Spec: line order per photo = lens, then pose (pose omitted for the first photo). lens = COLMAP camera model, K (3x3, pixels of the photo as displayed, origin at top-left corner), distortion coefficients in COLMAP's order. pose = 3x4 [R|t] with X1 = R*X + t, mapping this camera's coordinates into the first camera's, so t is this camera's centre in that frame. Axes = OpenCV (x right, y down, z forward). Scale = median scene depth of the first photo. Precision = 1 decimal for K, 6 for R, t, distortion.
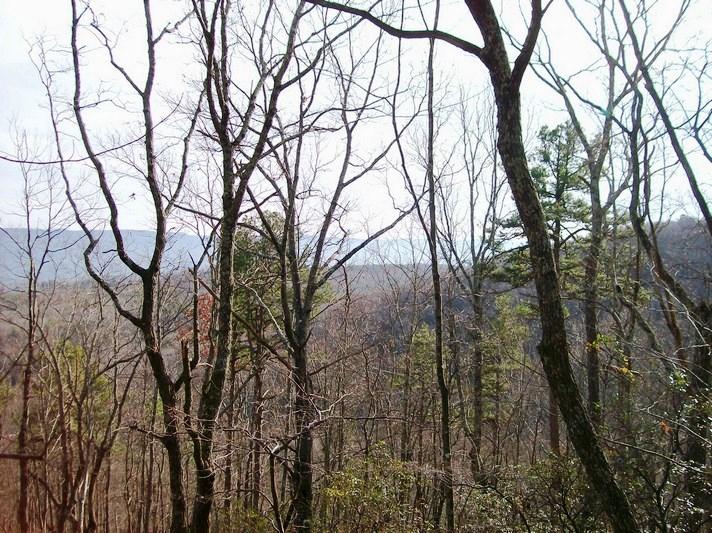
lens RADIAL K [[743.3, 0, 378.6], [0, 743.3, 259.4], [0, 0, 1]] dist [-0.125650, 0.000000]
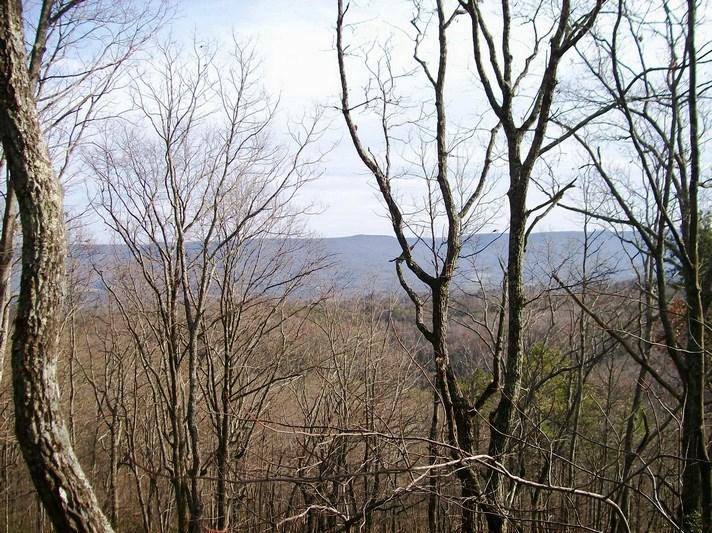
lens RADIAL K [[743.3, 0, 355.9], [0, 743.3, 274.0], [0, 0, 1]] dist [-0.125650, 0.000000]
pose [[0.739734, -0.004199, -0.672886, 0.222429], [0.015974, 0.999808, 0.011322, -0.003744], [0.672709, -0.019124, 0.739660, 0.248493]]
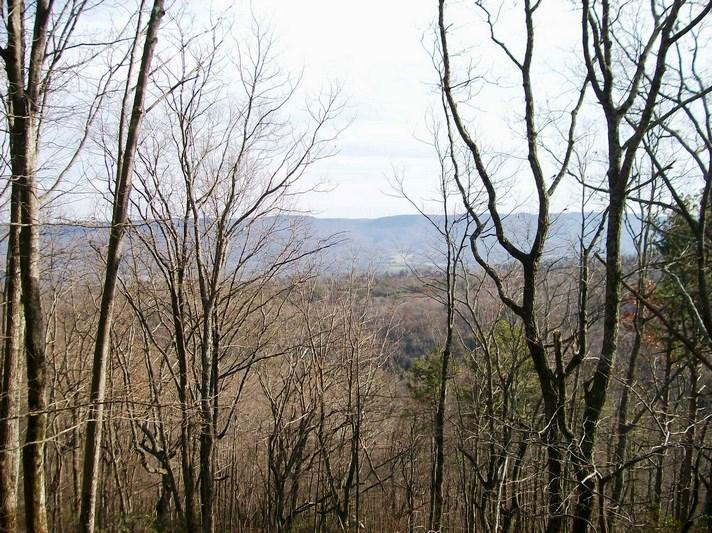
lens RADIAL K [[743.3, 0, 357.4], [0, 743.3, 264.7], [0, 0, 1]] dist [-0.125650, 0.000000]
pose [[0.807598, 0.007955, -0.589680, 0.062310], [0.010422, 0.999560, 0.027757, -0.001938], [0.589641, -0.028562, 0.807160, 0.109094]]
